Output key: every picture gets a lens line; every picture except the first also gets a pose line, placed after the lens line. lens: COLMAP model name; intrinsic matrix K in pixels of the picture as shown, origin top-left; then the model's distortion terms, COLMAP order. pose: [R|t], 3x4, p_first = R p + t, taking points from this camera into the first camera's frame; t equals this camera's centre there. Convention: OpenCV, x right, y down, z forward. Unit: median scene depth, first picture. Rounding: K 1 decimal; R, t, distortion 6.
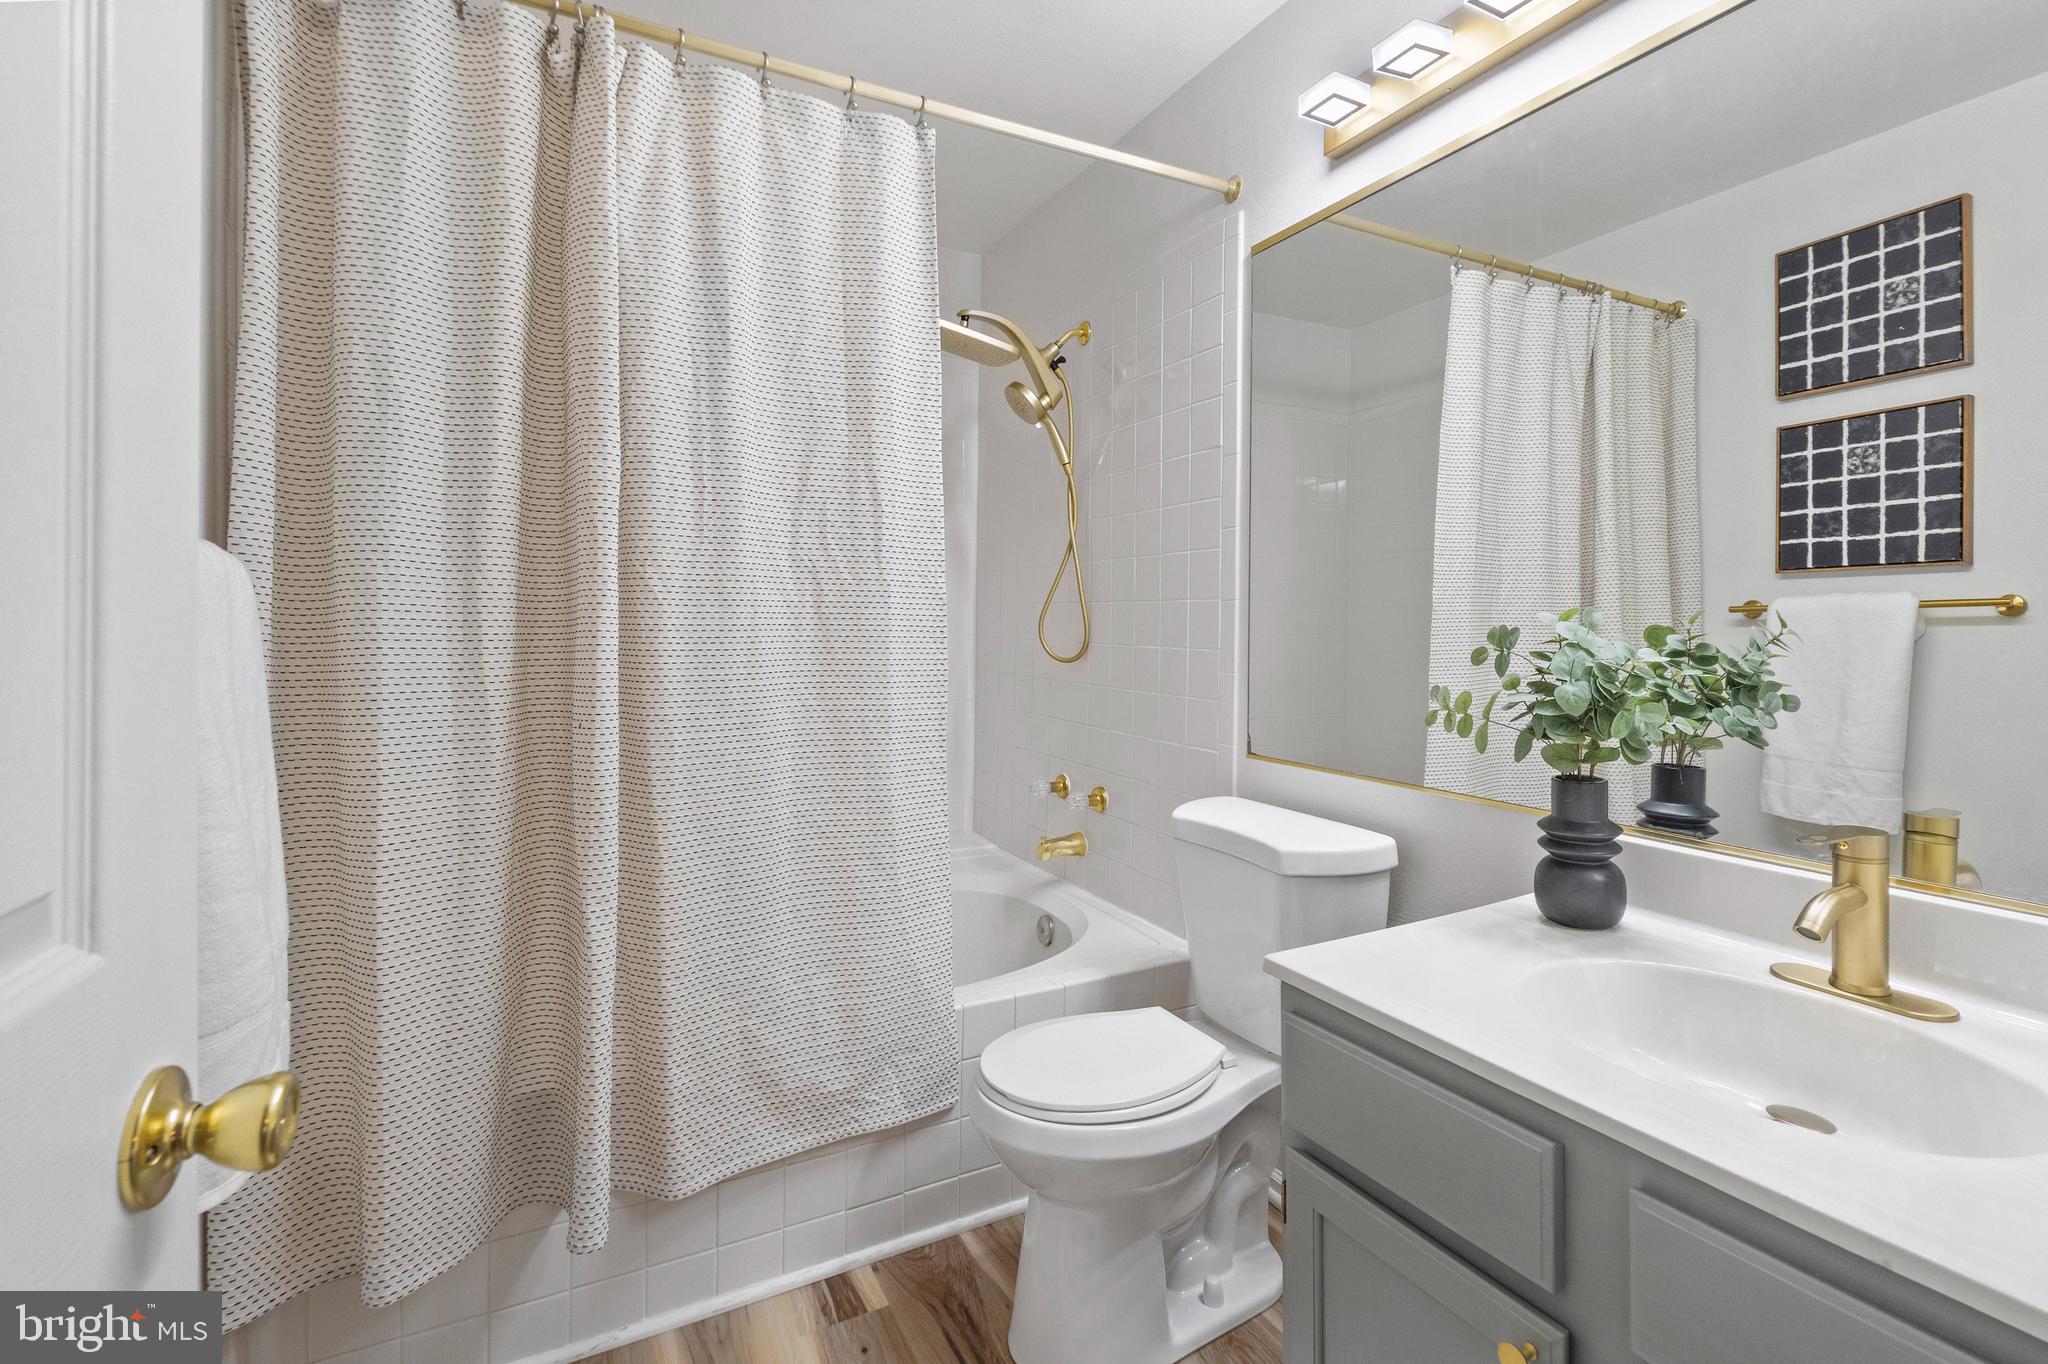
lens RADIAL K [[946.3, 0, 1095.2], [0, 946.3, 650.7], [0, 0, 1]] dist [-0.015532, 0.001266]
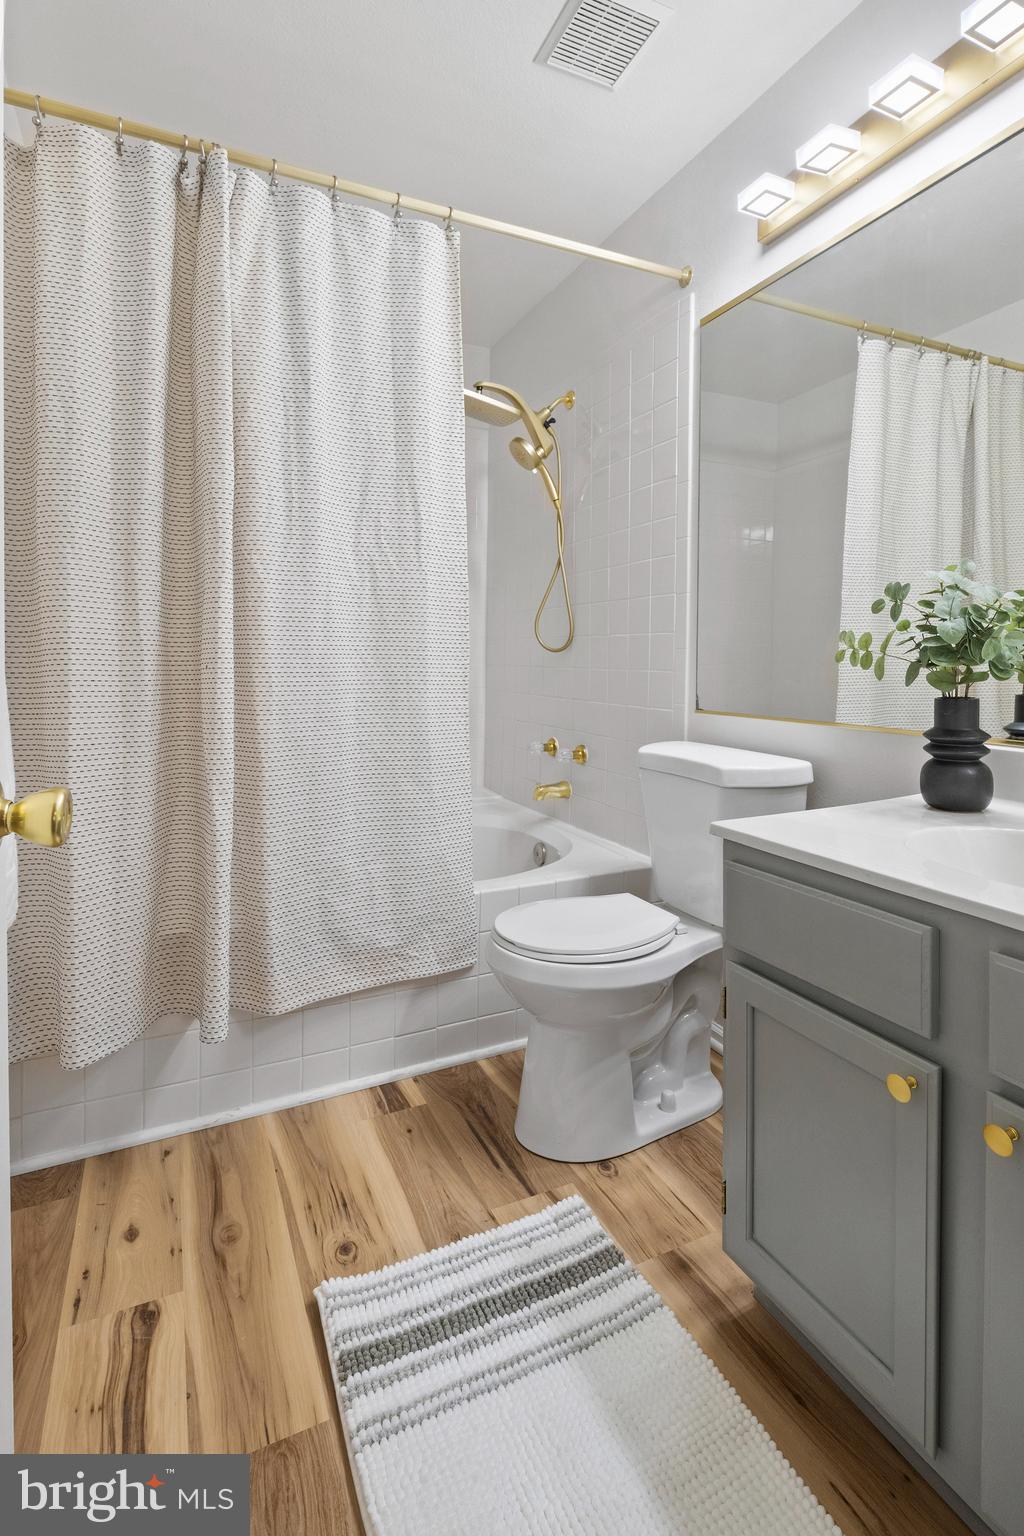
lens RADIAL K [[757.5, 0, 512.9], [0, 757.5, 768.1], [0, 0, 1]] dist [-0.017416, 0.001203]
pose [[0.997682, 0.002575, -0.067995, -0.022756], [-0.001238, 0.999805, 0.019686, 0.193917], [0.068032, -0.019556, 0.997491, -0.070978]]
